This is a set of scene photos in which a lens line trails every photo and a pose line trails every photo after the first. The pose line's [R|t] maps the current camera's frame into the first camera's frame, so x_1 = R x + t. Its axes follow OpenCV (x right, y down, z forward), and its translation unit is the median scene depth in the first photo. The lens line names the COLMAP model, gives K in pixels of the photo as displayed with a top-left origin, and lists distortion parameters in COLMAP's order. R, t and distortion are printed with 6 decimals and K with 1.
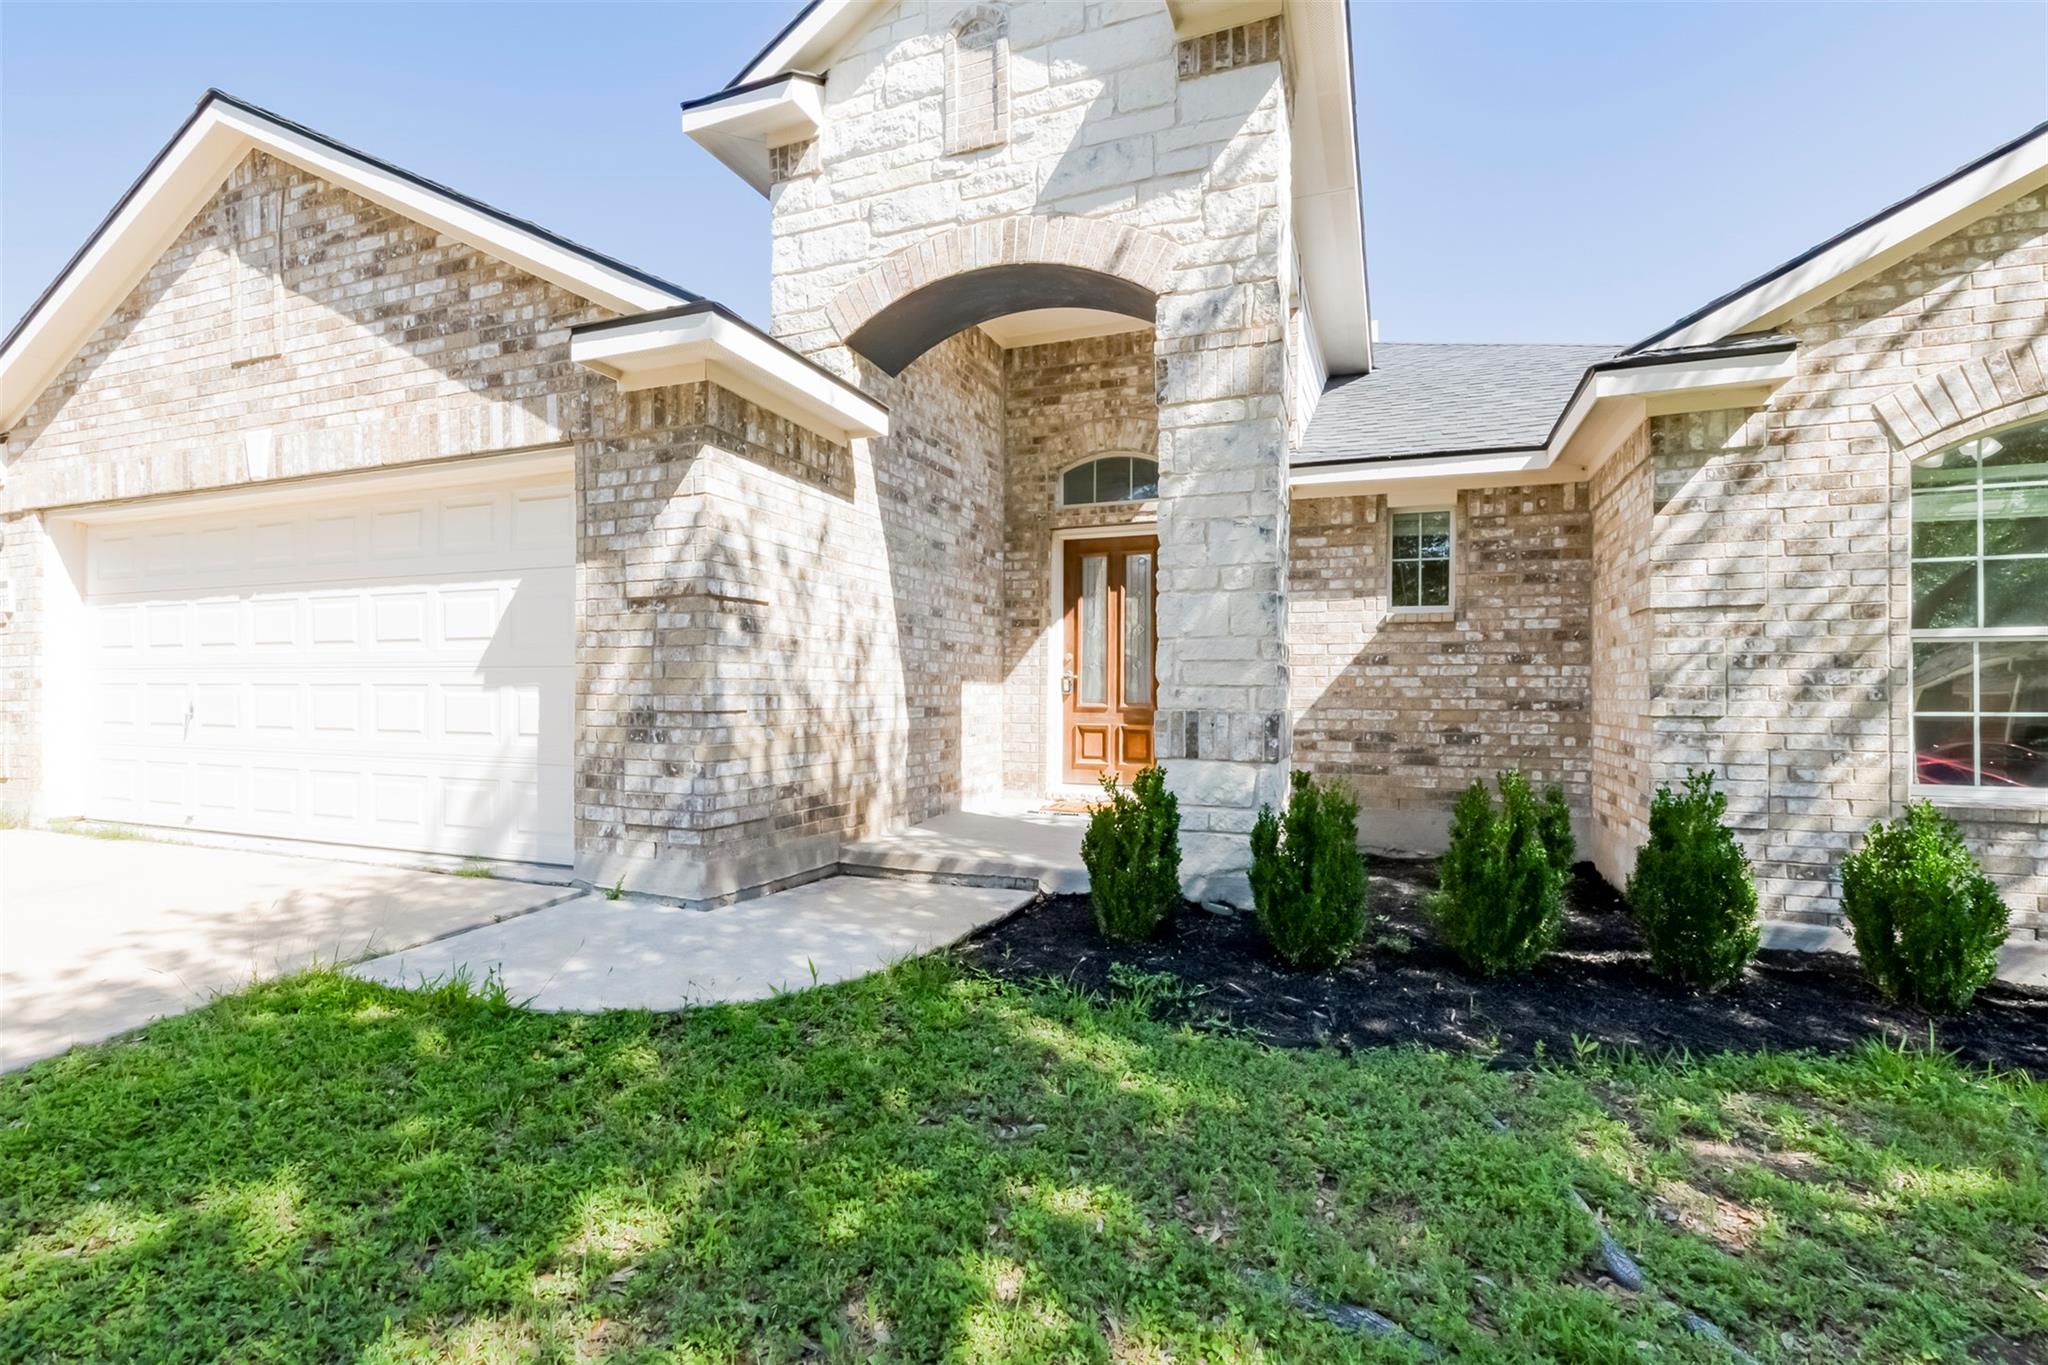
lens RADIAL K [[932.5, 0, 1016.8], [0, 932.5, 692.0], [0, 0, 1]] dist [0.000476, -0.000616]
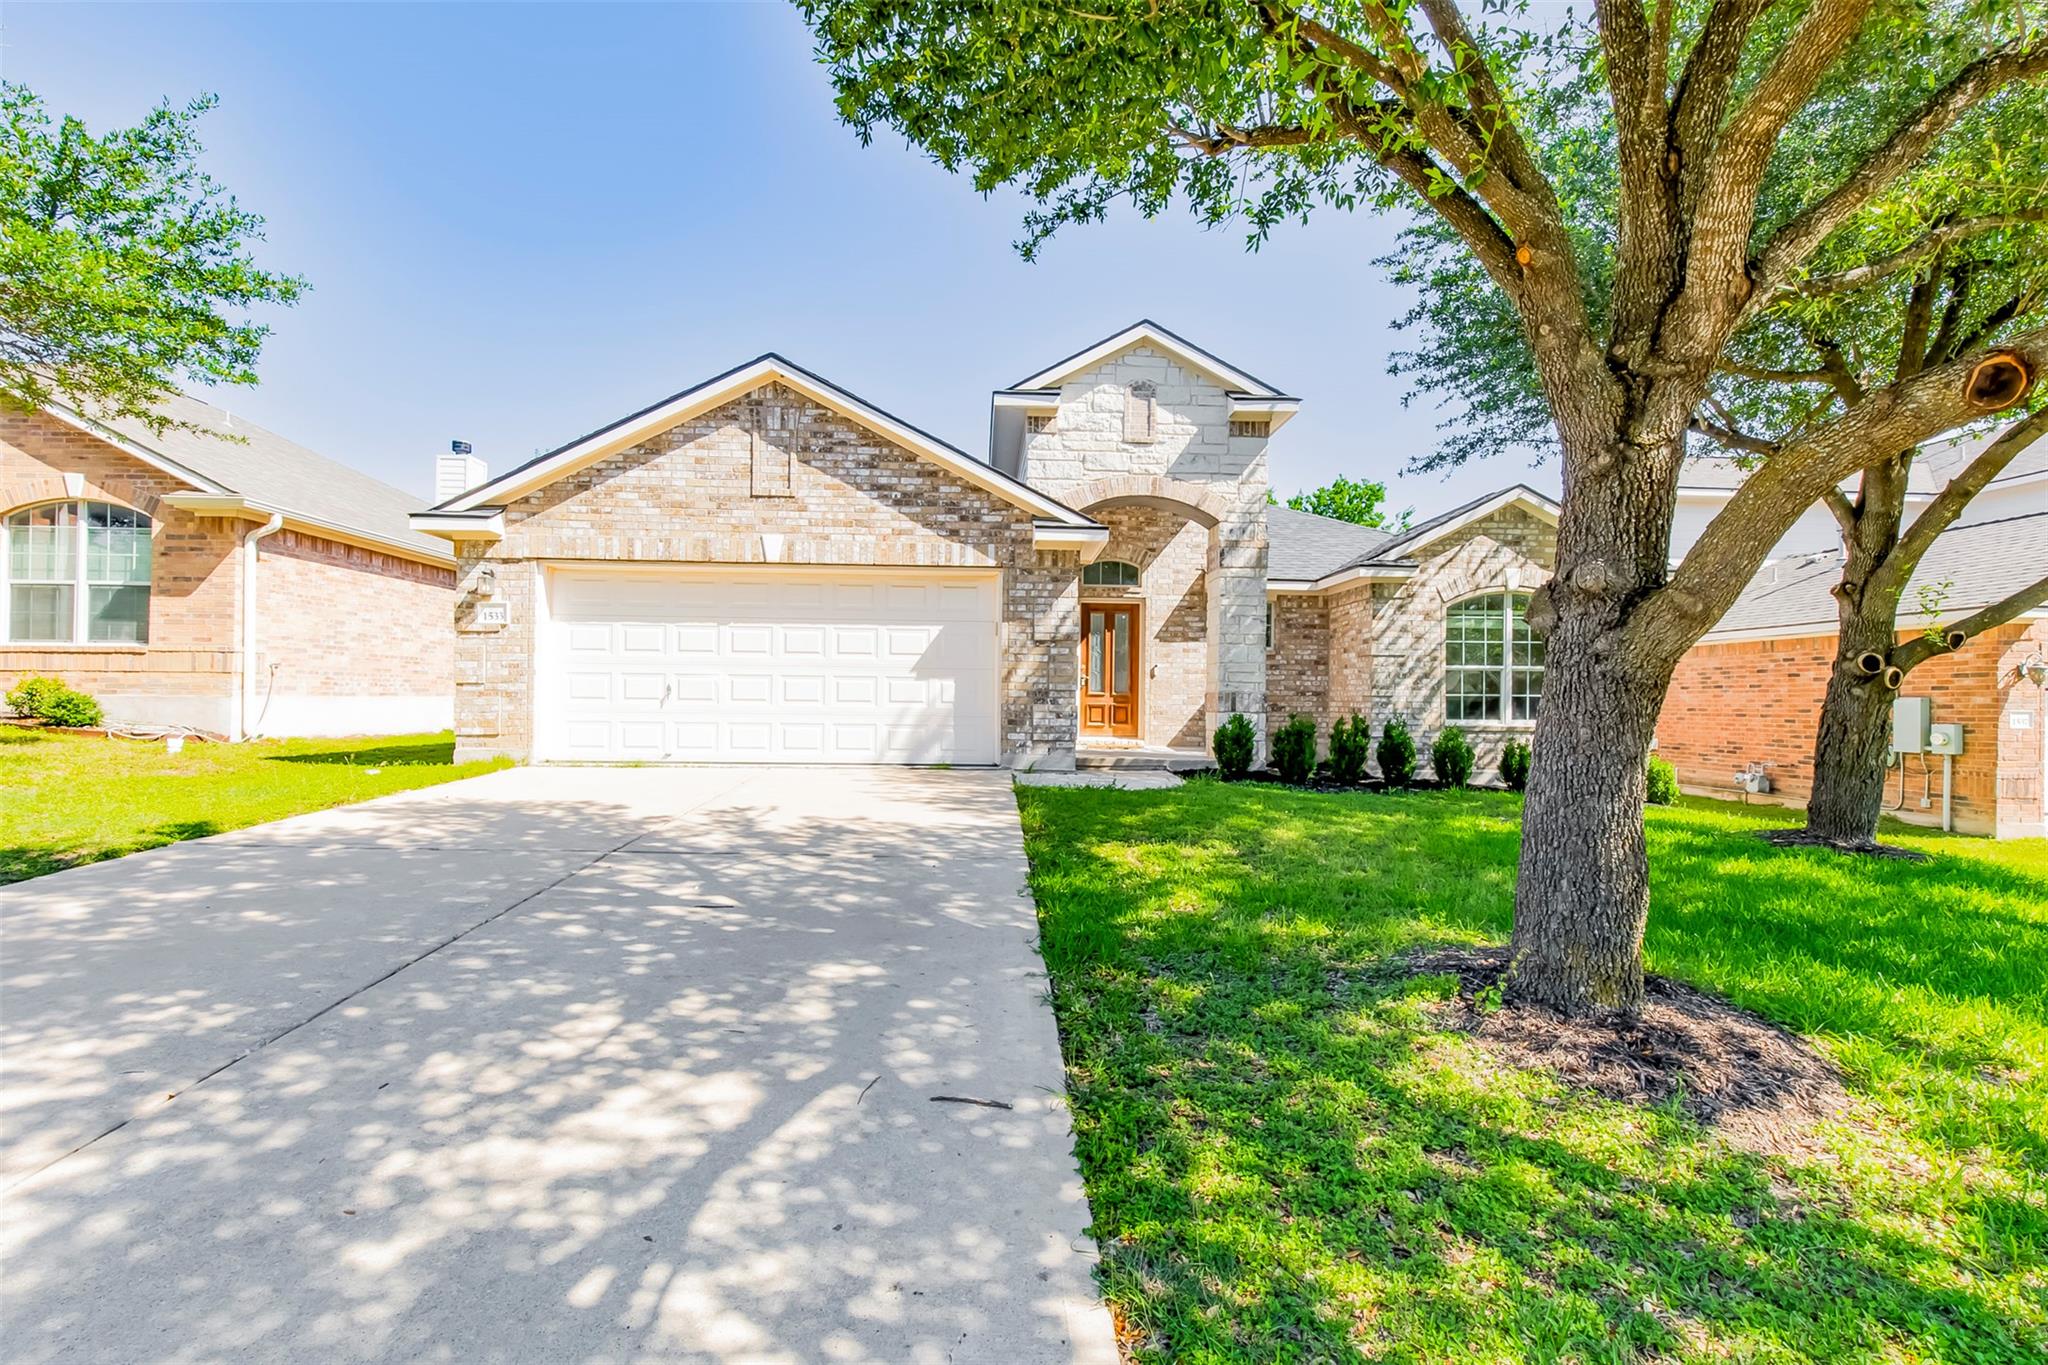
lens RADIAL K [[932.5, 0, 1016.8], [0, 932.5, 692.0], [0, 0, 1]] dist [0.000476, -0.000616]
pose [[0.910711, 0.008306, 0.412961, -1.282450], [-0.007052, 0.999965, -0.004560, 0.033148], [-0.412984, 0.001241, 0.910737, -0.960338]]
